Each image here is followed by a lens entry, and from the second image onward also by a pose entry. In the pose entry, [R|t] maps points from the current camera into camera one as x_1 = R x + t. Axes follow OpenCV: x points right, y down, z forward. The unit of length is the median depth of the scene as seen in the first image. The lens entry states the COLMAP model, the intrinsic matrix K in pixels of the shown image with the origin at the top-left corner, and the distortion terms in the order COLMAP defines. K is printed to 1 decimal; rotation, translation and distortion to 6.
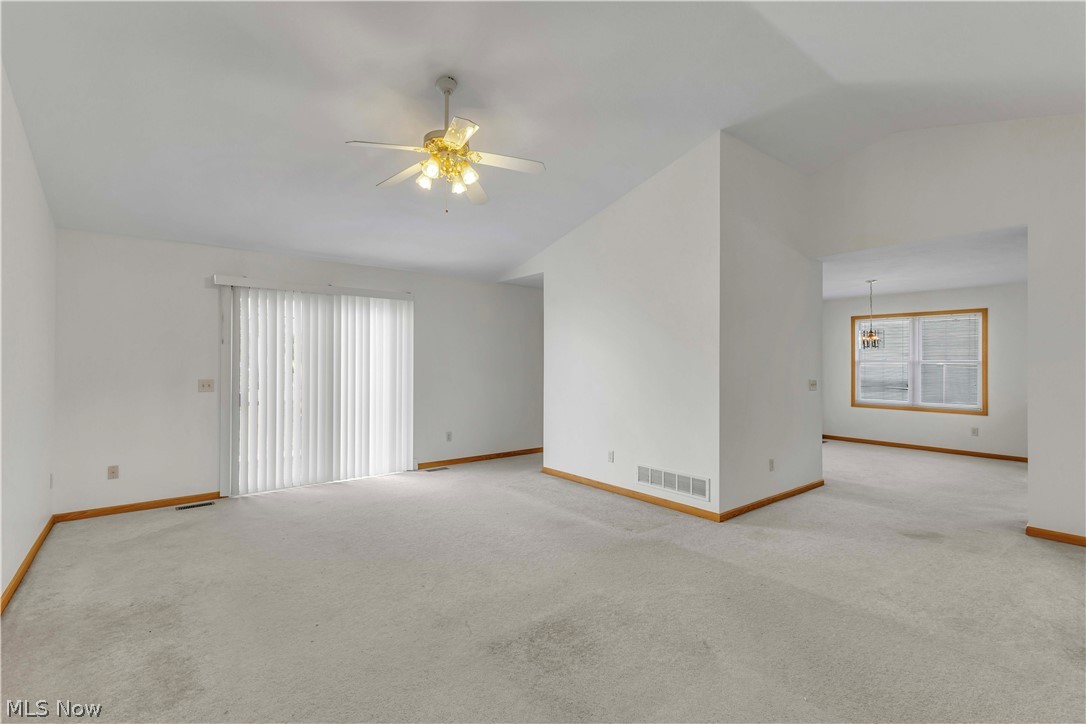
lens RADIAL K [[467.8, 0, 554.5], [0, 467.8, 356.6], [0, 0, 1]] dist [0.009403, -0.001444]
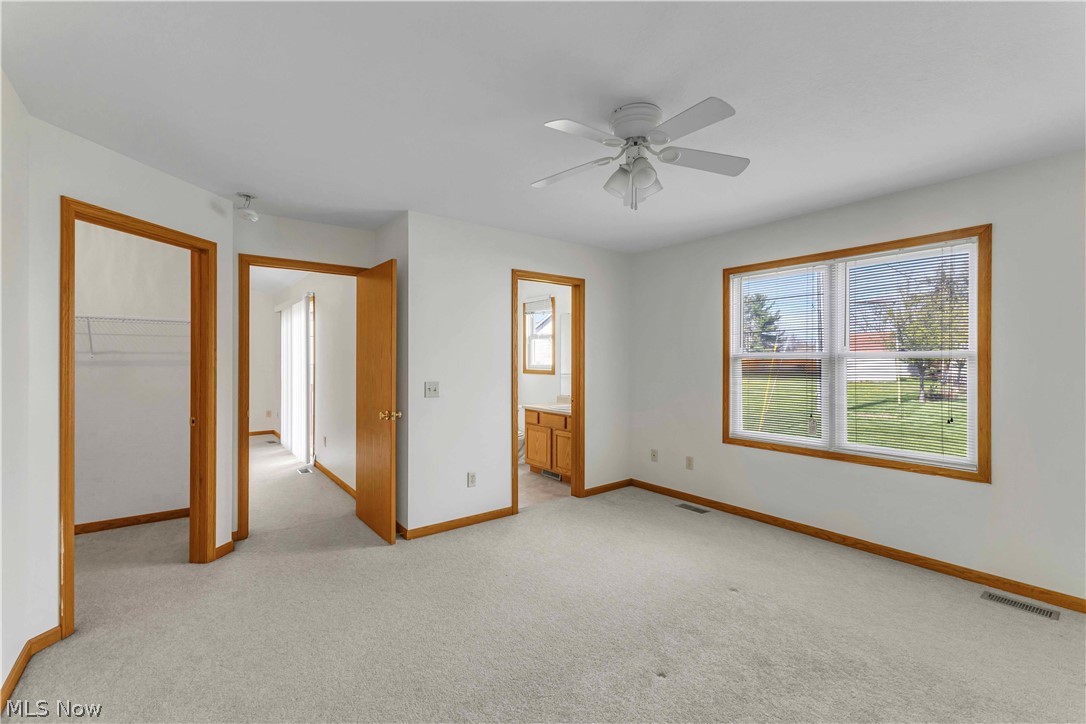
lens RADIAL K [[467.8, 0, 553.0], [0, 467.8, 357.8], [0, 0, 1]] dist [0.009403, -0.001444]
pose [[0.999930, -0.011253, -0.003589, 0.488198], [0.011312, 0.999795, 0.016792, 0.002407], [0.003399, -0.016832, 0.999853, 0.532460]]
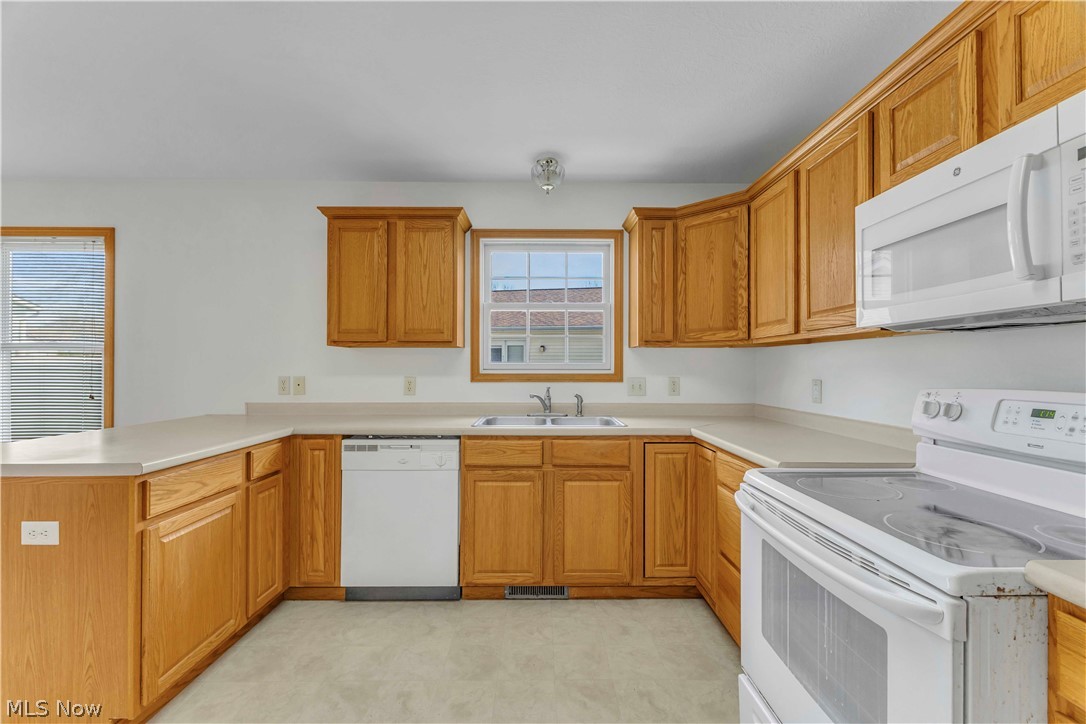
lens RADIAL K [[467.8, 0, 544.0], [0, 467.8, 362.8], [0, 0, 1]] dist [0.009403, -0.001444]
pose [[0.612106, 0.002421, 0.790772, 0.743412], [-0.011210, 0.999921, 0.005615, 0.017704], [-0.790697, -0.012301, 0.612085, 0.357678]]
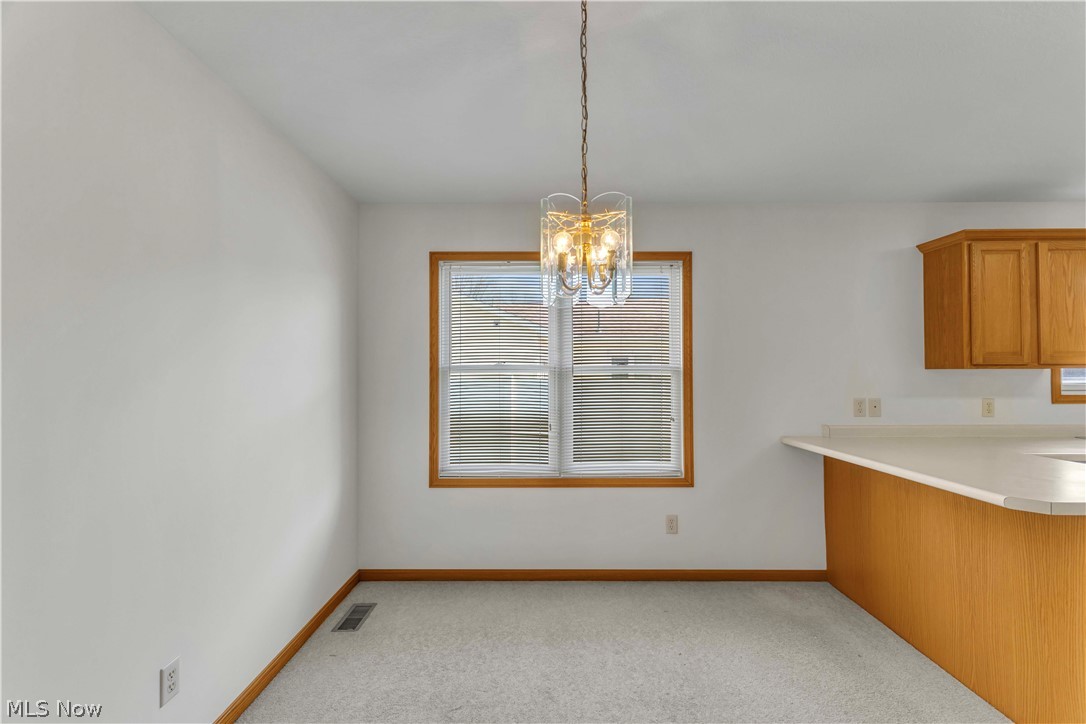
lens RADIAL K [[467.8, 0, 538.8], [0, 467.8, 363.3], [0, 0, 1]] dist [0.009403, -0.001444]
pose [[0.625973, 0.011535, 0.779759, 0.428255], [-0.008131, 0.999933, -0.008265, 0.009481], [-0.779802, -0.001167, 0.626025, 0.757579]]
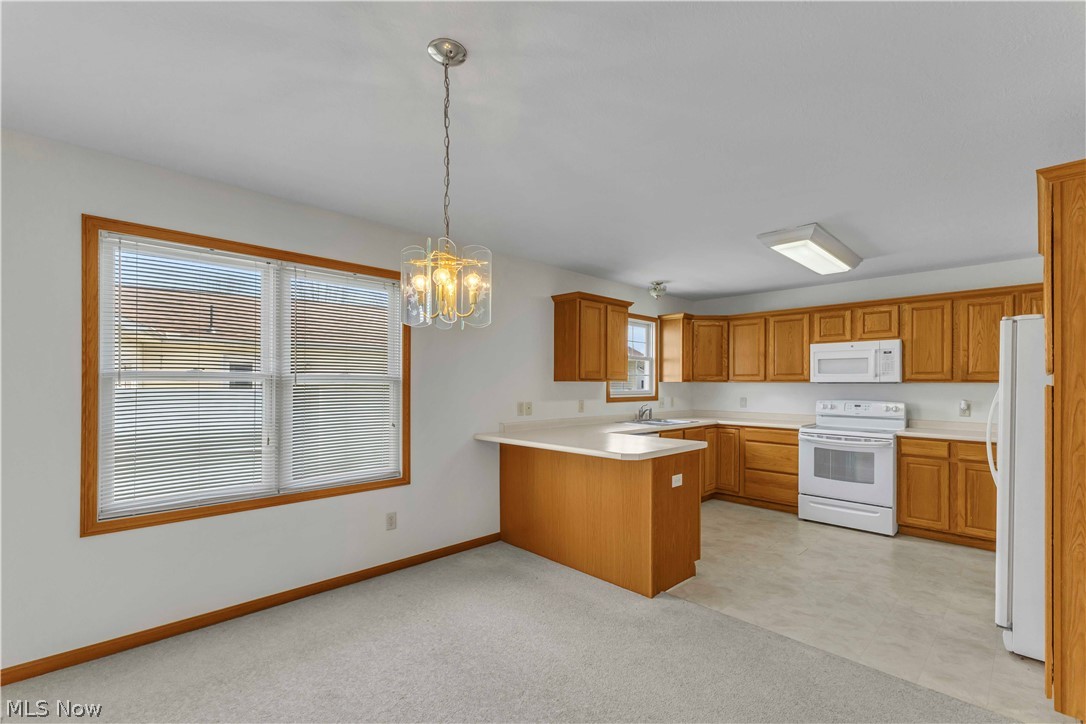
lens RADIAL K [[467.8, 0, 544.2], [0, 467.8, 380.4], [0, 0, 1]] dist [0.009403, -0.001444]
pose [[-0.096689, 0.002350, 0.995312, 0.360510], [-0.020759, 0.999775, -0.004377, 0.010359], [-0.995098, -0.021085, -0.096619, 0.823888]]
